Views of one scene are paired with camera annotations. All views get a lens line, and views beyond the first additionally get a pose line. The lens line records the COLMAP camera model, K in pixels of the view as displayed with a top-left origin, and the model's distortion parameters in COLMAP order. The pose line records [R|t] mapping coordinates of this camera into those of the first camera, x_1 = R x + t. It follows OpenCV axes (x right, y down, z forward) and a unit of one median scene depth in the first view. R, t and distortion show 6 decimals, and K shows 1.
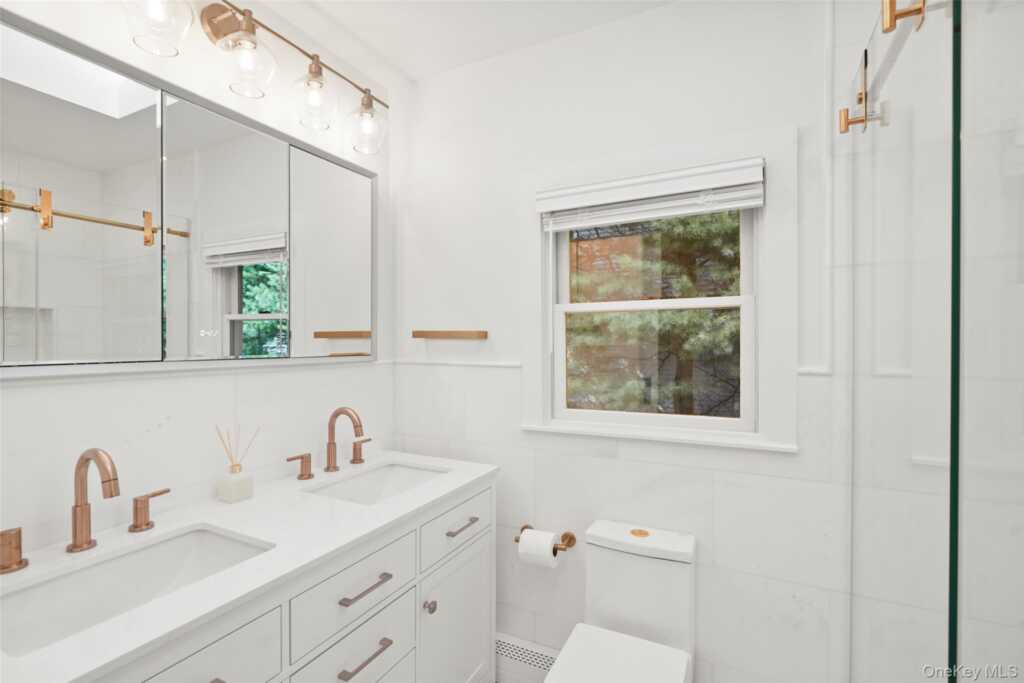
lens RADIAL K [[485.0, 0, 511.2], [0, 485.0, 344.9], [0, 0, 1]] dist [-0.001543, 0.000682]
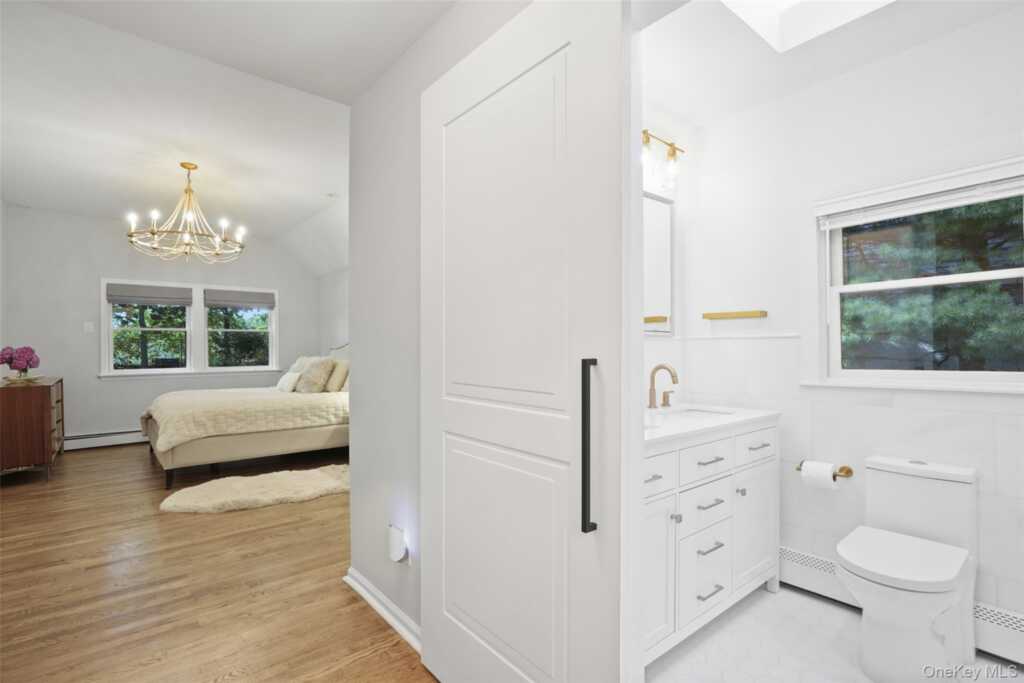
lens RADIAL K [[485.0, 0, 511.2], [0, 485.0, 344.9], [0, 0, 1]] dist [-0.001543, 0.000682]
pose [[0.913734, -0.004876, -0.406283, -0.158149], [-0.001842, 0.999868, -0.016140, 0.089649], [0.406308, 0.015496, 0.913605, -0.492539]]
